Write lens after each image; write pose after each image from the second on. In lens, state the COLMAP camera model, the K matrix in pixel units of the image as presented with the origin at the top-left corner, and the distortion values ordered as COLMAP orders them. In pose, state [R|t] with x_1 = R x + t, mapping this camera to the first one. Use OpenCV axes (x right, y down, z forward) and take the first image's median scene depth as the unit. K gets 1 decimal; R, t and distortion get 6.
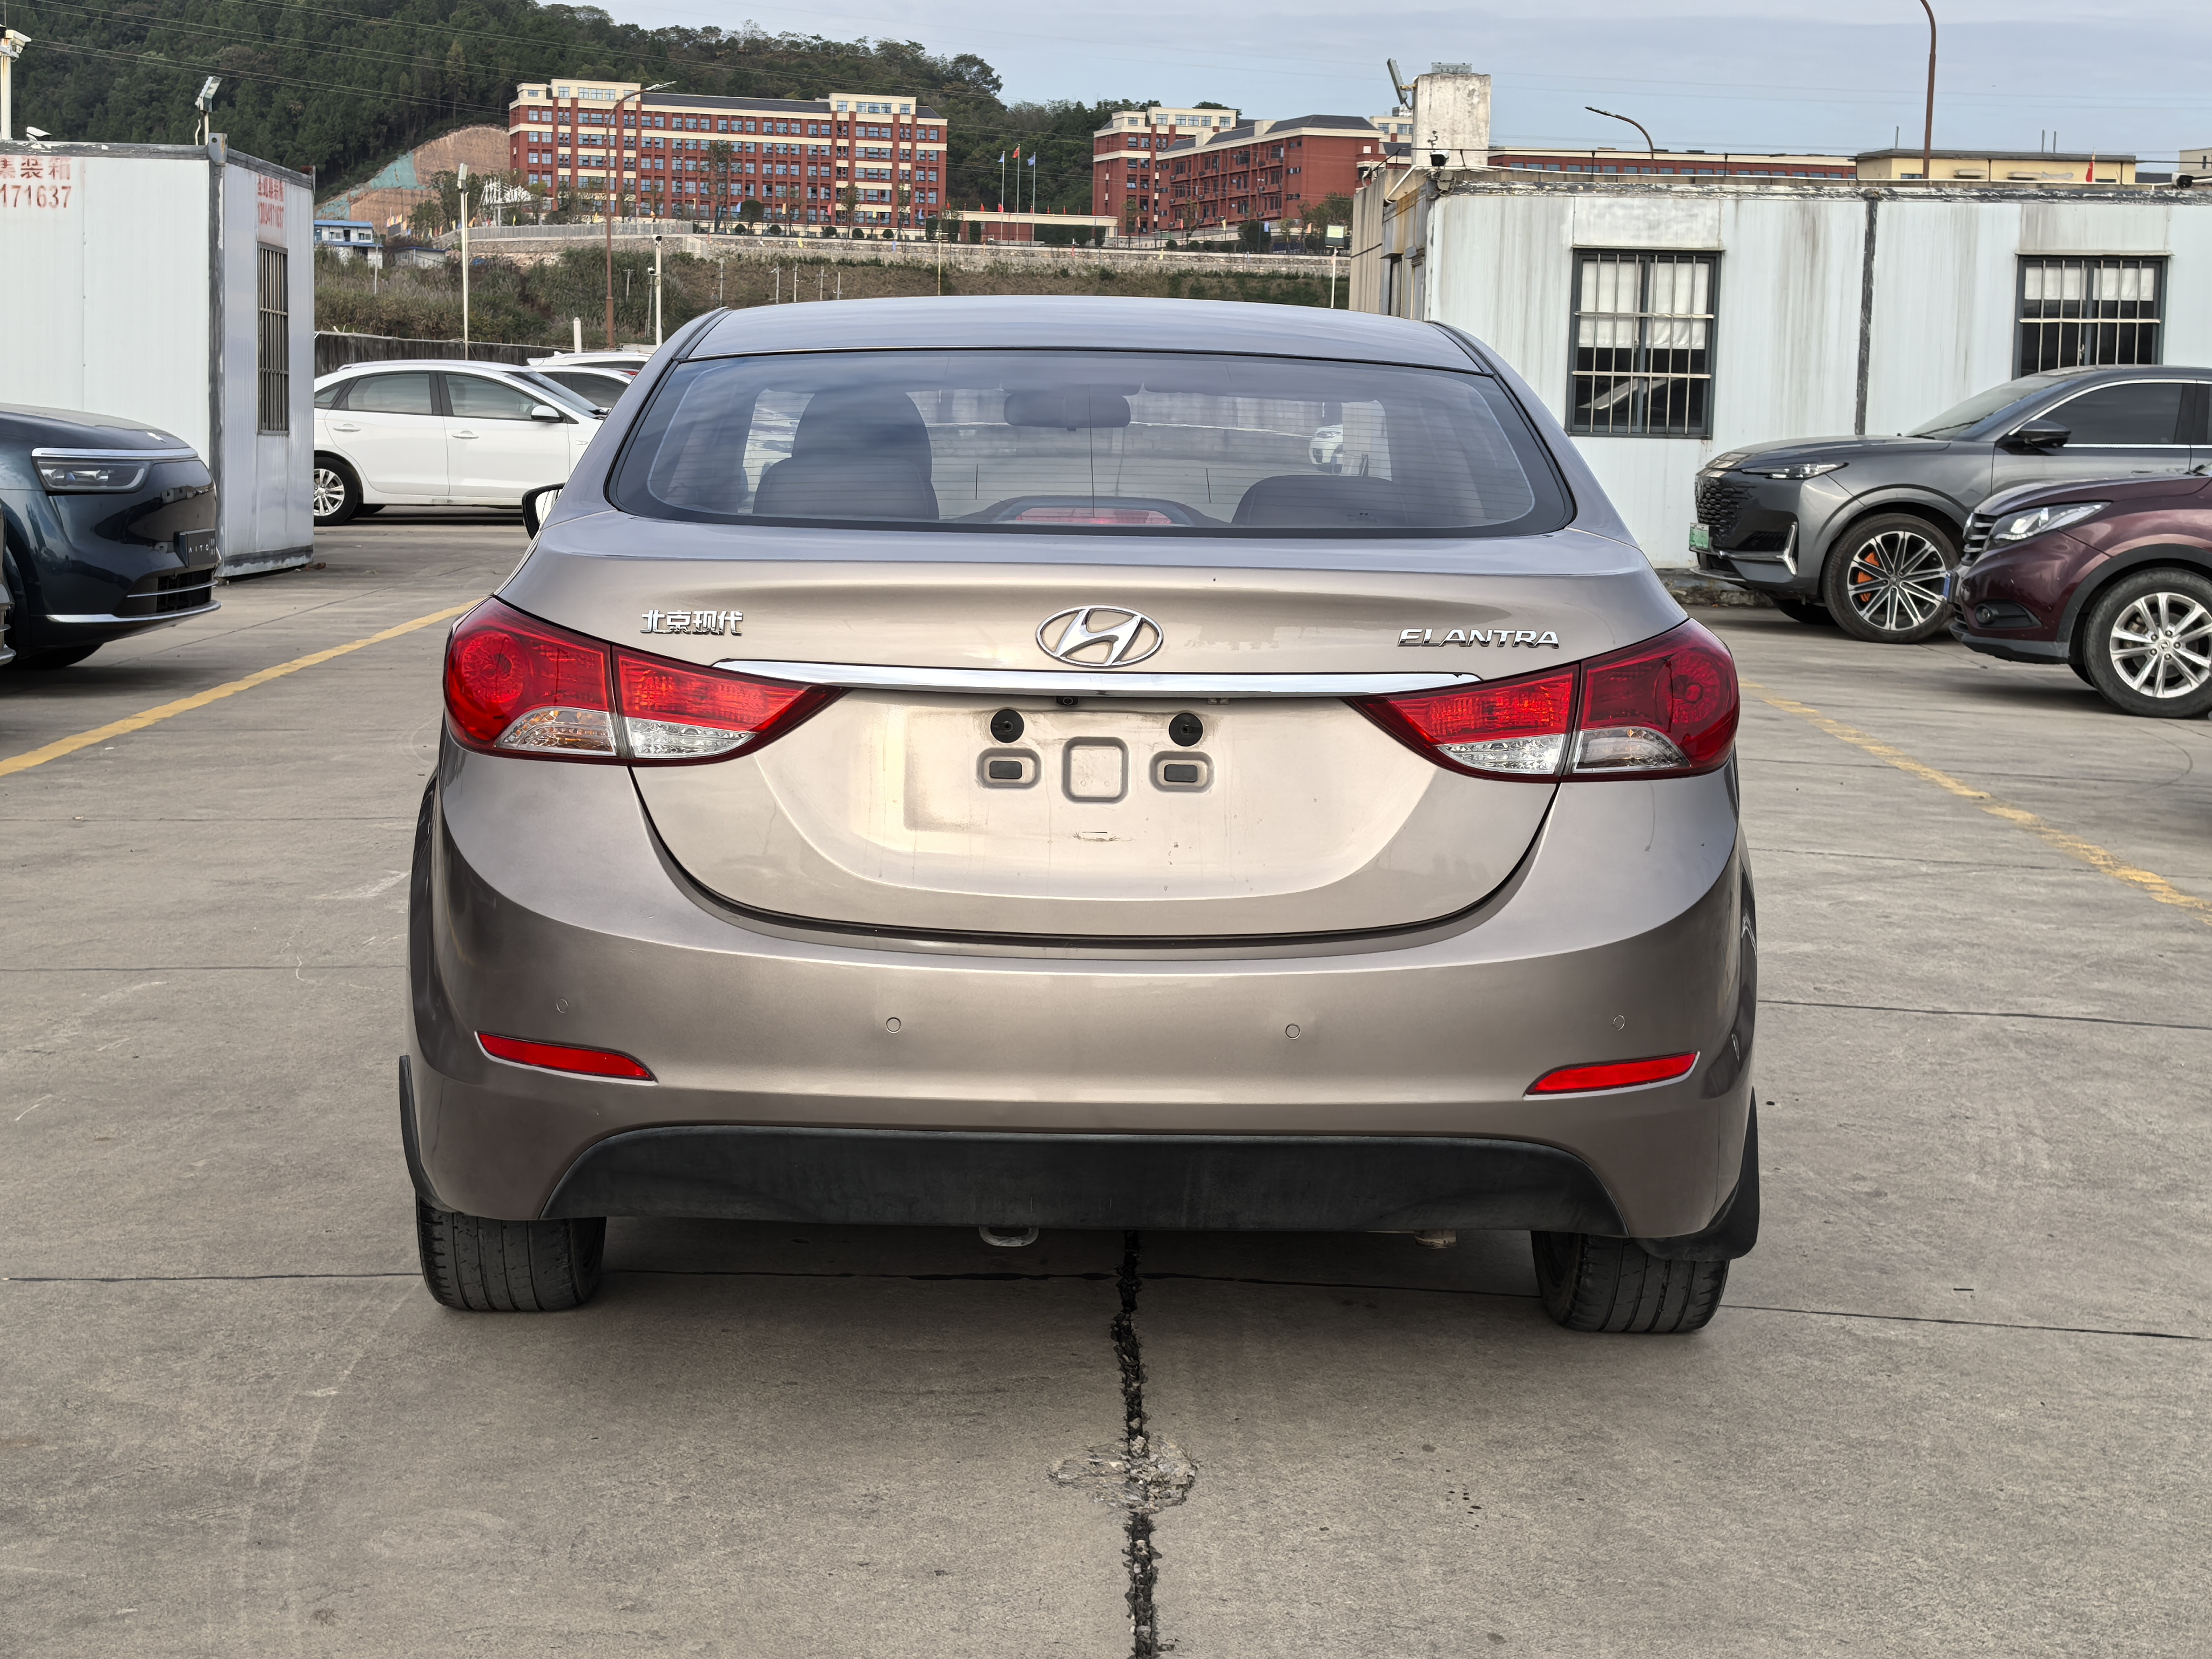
lens RADIAL K [[3899.3, 0, 1125.7], [0, 3899.3, 828.9], [0, 0, 1]] dist [0.325314, -1.533199]
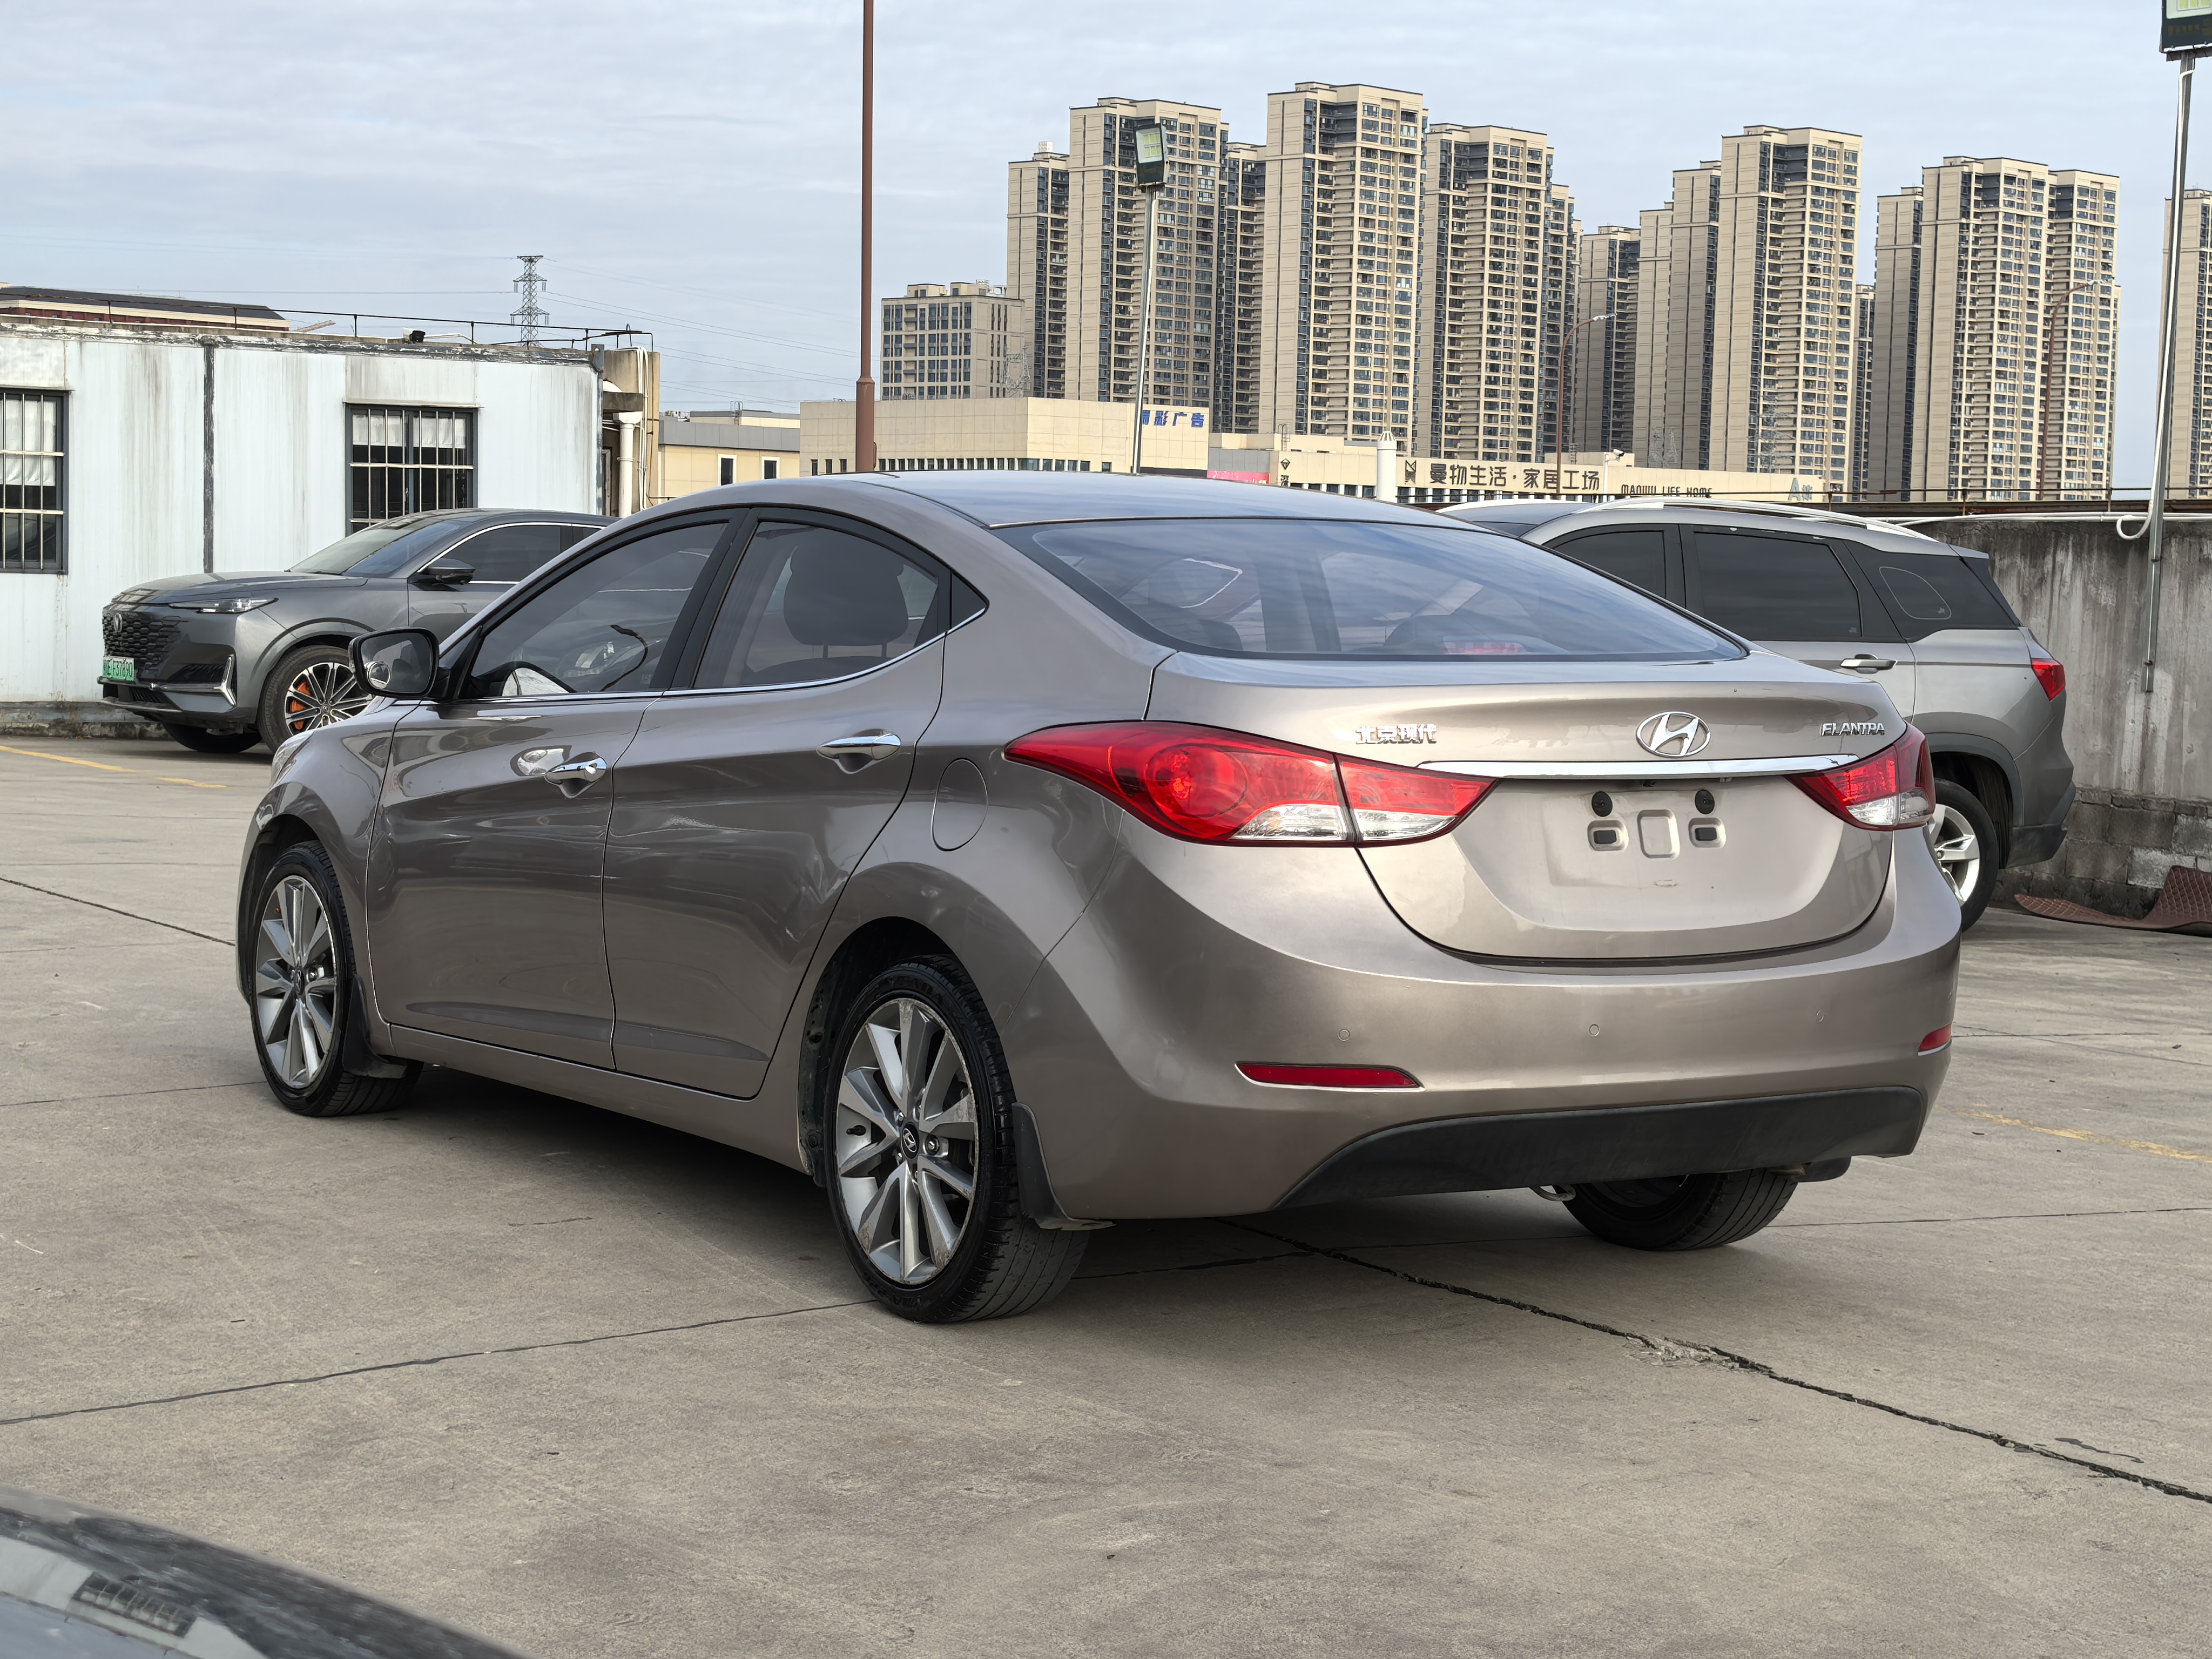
lens RADIAL K [[3899.3, 0, 1125.7], [0, 3899.3, 828.9], [0, 0, 1]] dist [0.325314, -1.533199]
pose [[0.850865, -0.039578, 0.523892, -0.178071], [0.056716, 0.998251, -0.016700, -0.001005], [-0.522315, 0.043923, 0.851621, -0.011415]]
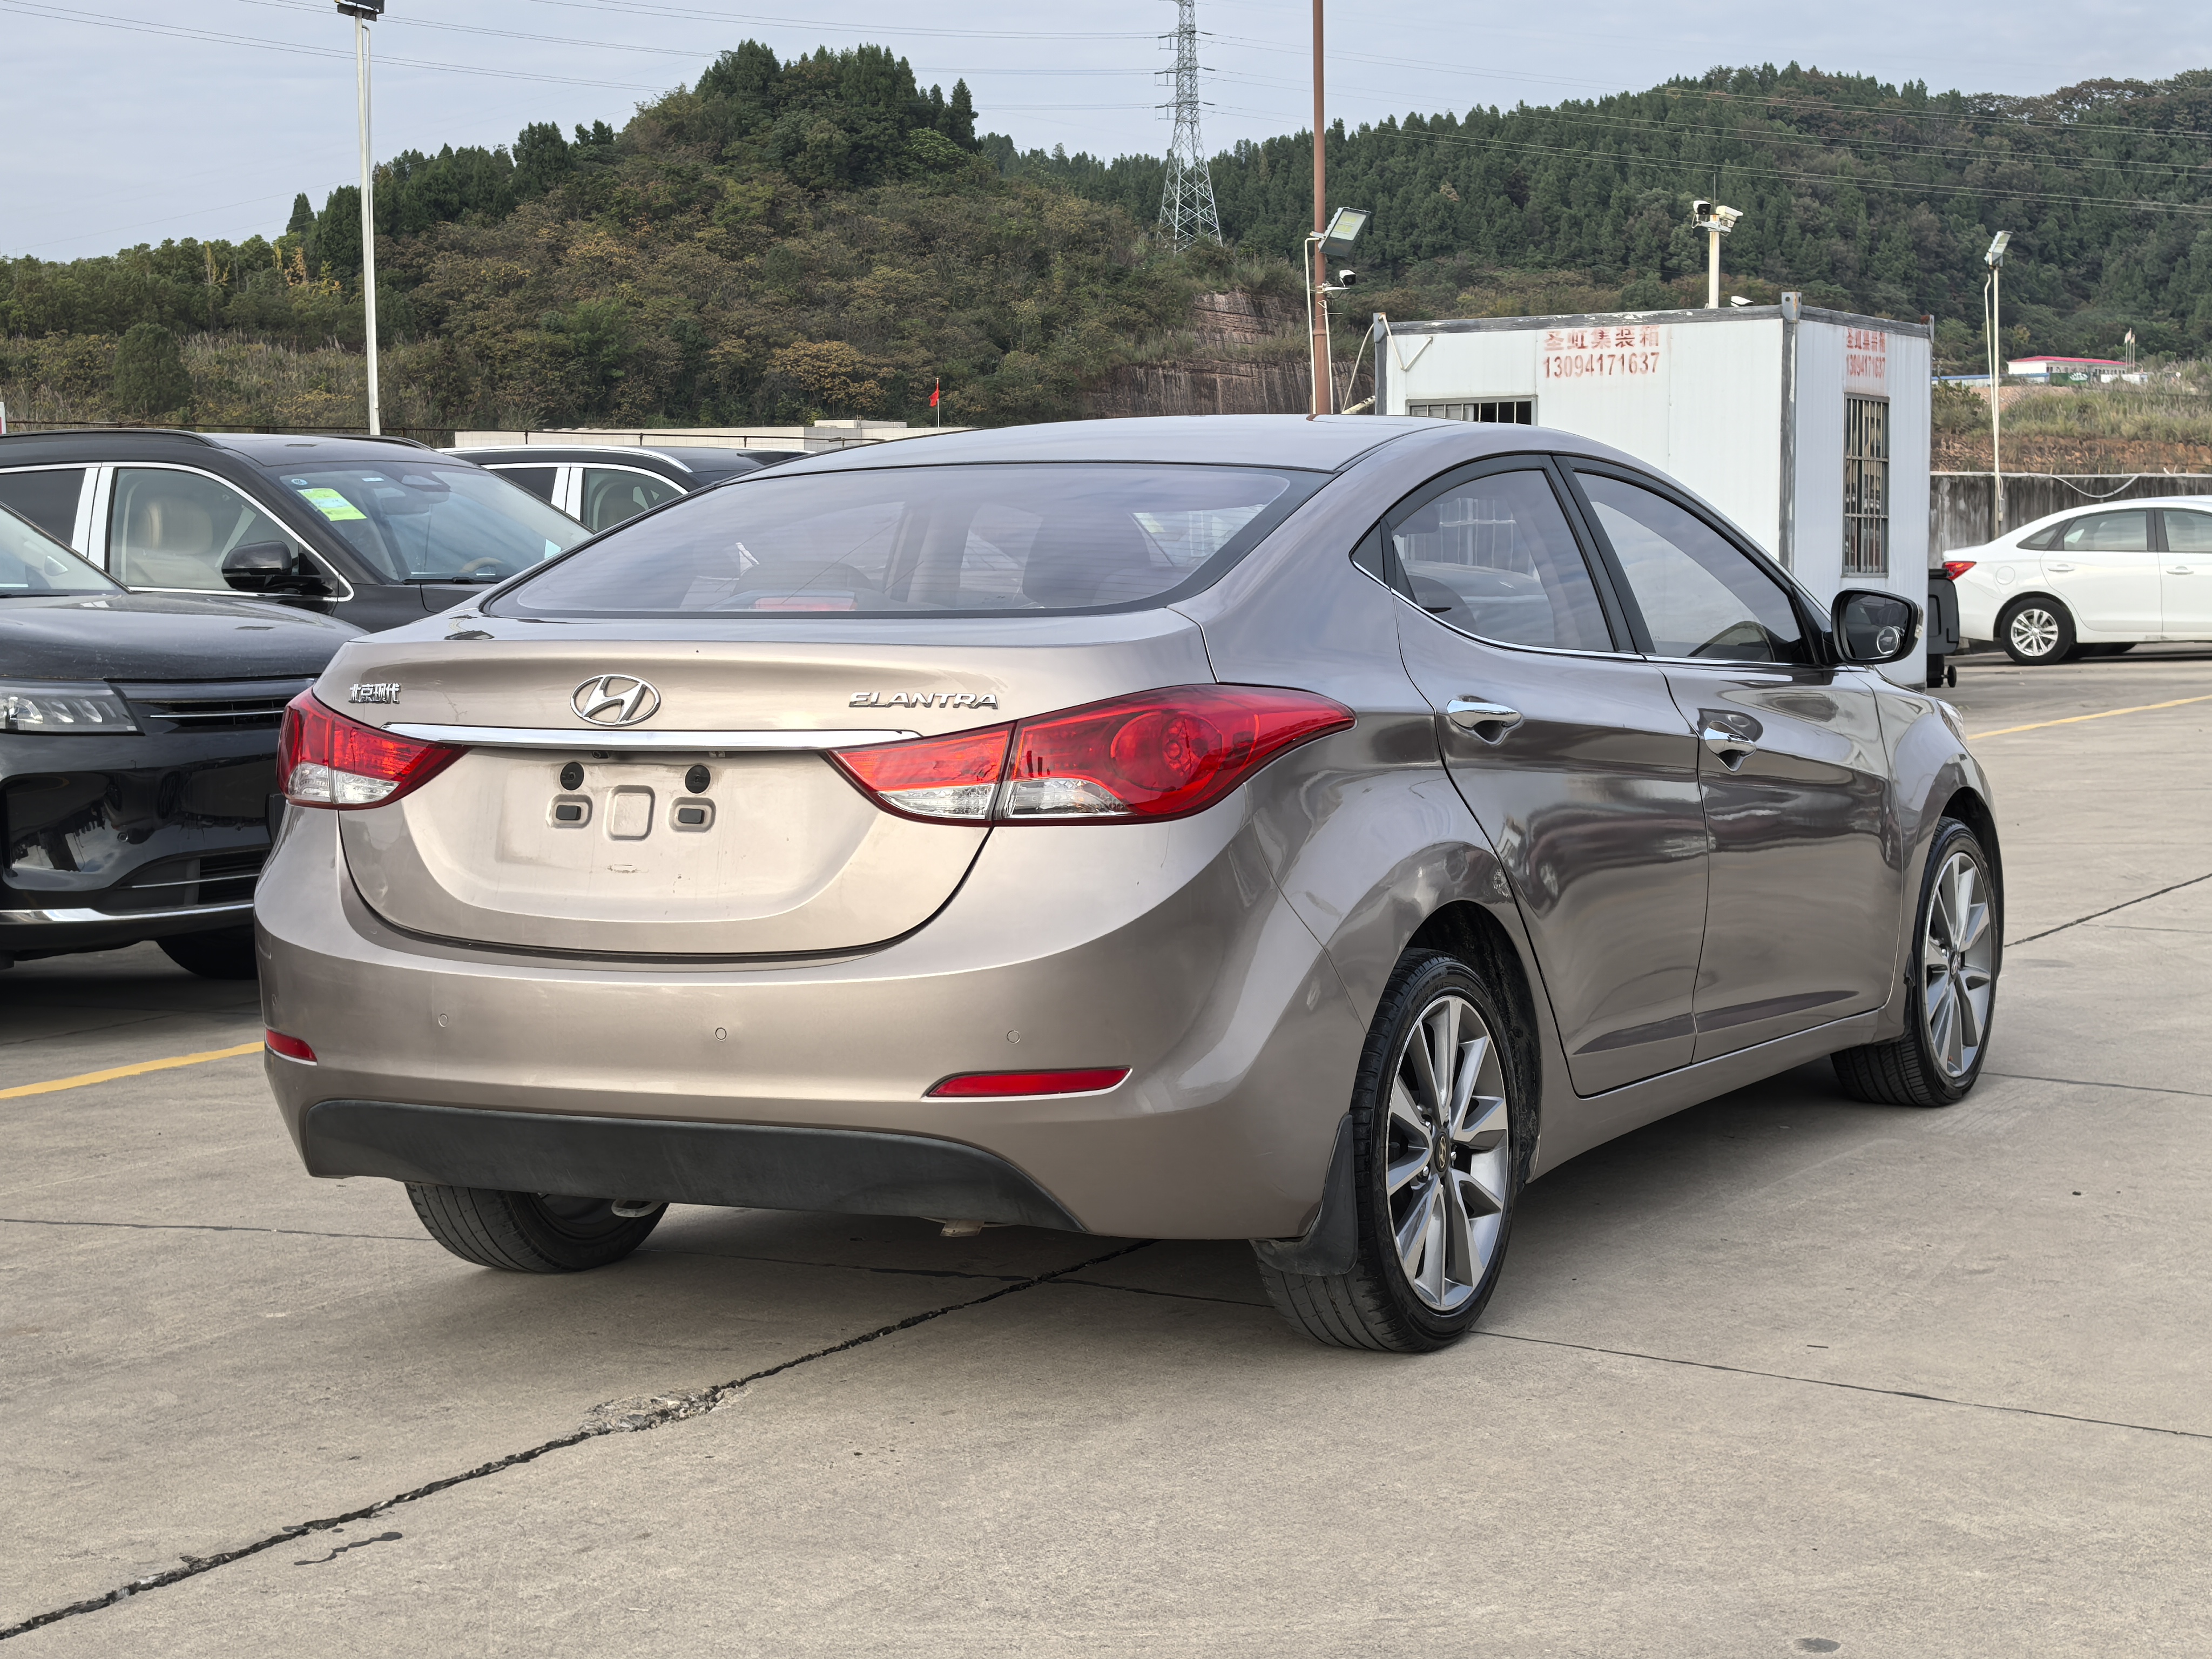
lens RADIAL K [[3899.3, 0, 1125.7], [0, 3899.3, 828.9], [0, 0, 1]] dist [0.325314, -1.533199]
pose [[0.877750, 0.002324, -0.479114, 0.142795], [-0.020477, 0.999256, -0.032667, 0.005270], [0.478682, 0.038484, 0.877145, 0.004438]]
